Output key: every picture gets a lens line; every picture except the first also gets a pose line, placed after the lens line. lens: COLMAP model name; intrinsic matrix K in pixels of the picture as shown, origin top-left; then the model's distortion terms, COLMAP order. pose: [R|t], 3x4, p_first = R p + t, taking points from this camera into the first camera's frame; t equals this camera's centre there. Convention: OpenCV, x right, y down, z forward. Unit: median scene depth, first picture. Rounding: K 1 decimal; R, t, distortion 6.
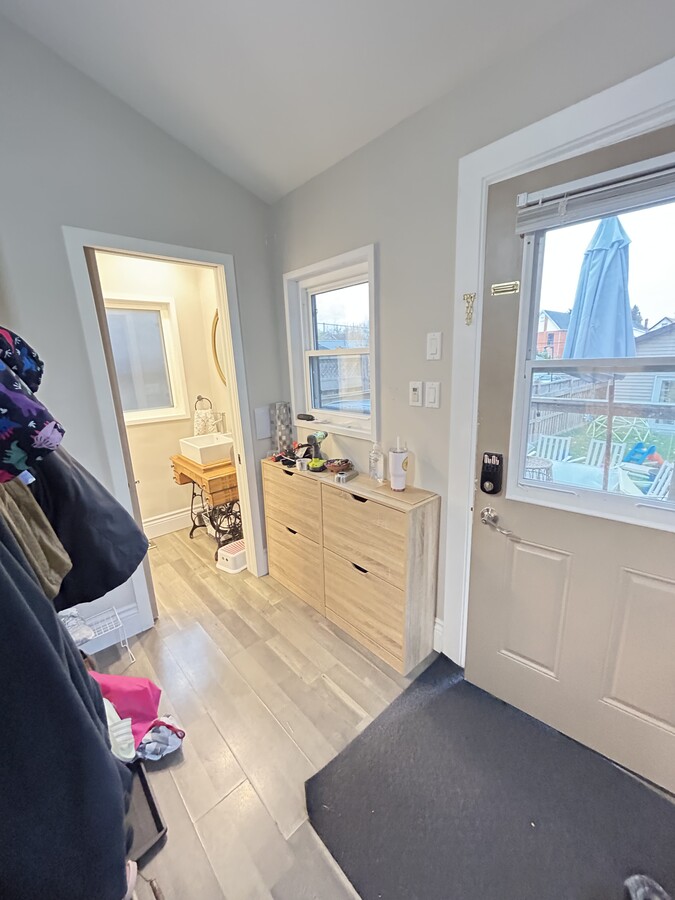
lens RADIAL K [[363.1, 0, 338.3], [0, 363.1, 448.6], [0, 0, 1]] dist [-0.000915, 0.000701]
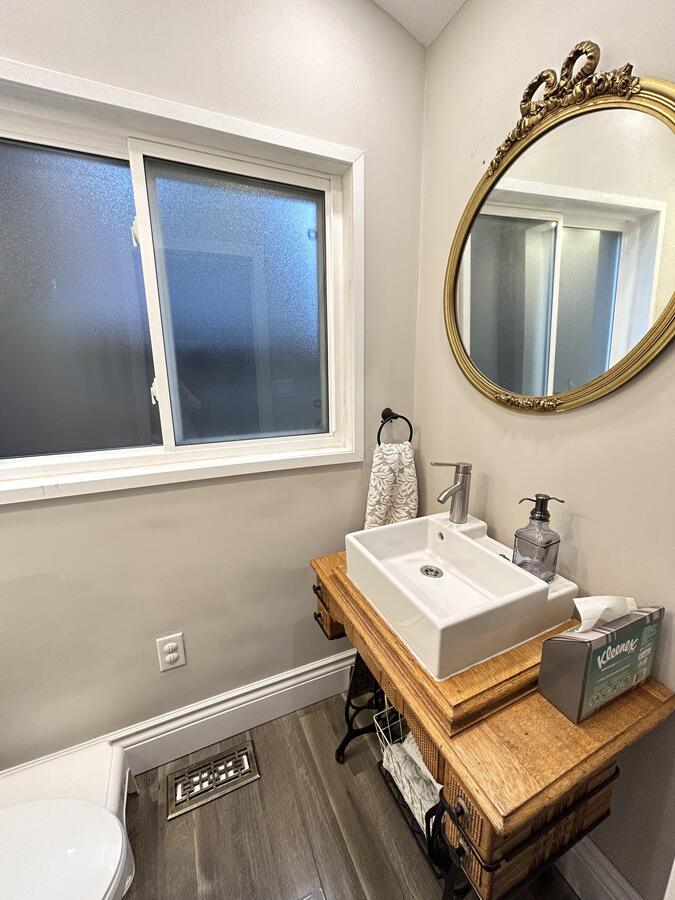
lens RADIAL K [[363.1, 0, 338.3], [0, 363.1, 448.6], [0, 0, 1]] dist [-0.000915, 0.000701]
pose [[0.949833, 0.095187, -0.297922, -0.452778], [-0.099512, 0.995036, 0.000654, -0.139977], [0.296505, 0.029026, 0.954590, 0.861880]]
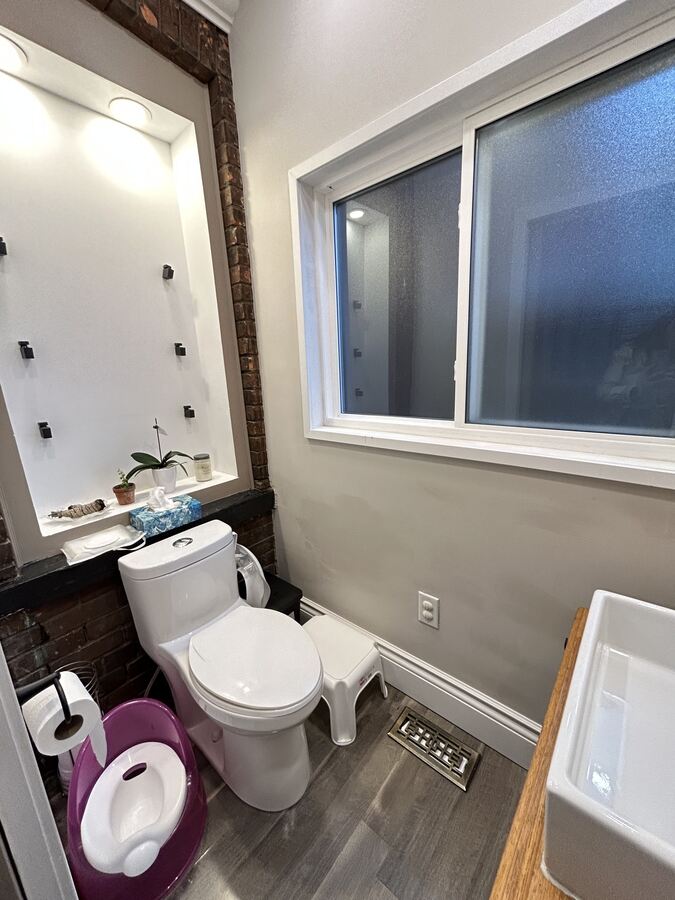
lens RADIAL K [[363.1, 0, 338.3], [0, 363.1, 448.6], [0, 0, 1]] dist [-0.000915, 0.000701]
pose [[0.126575, 0.254999, -0.958621, -0.324377], [-0.198623, 0.953338, 0.227368, -0.172322], [0.971868, 0.161625, 0.171317, 1.052832]]
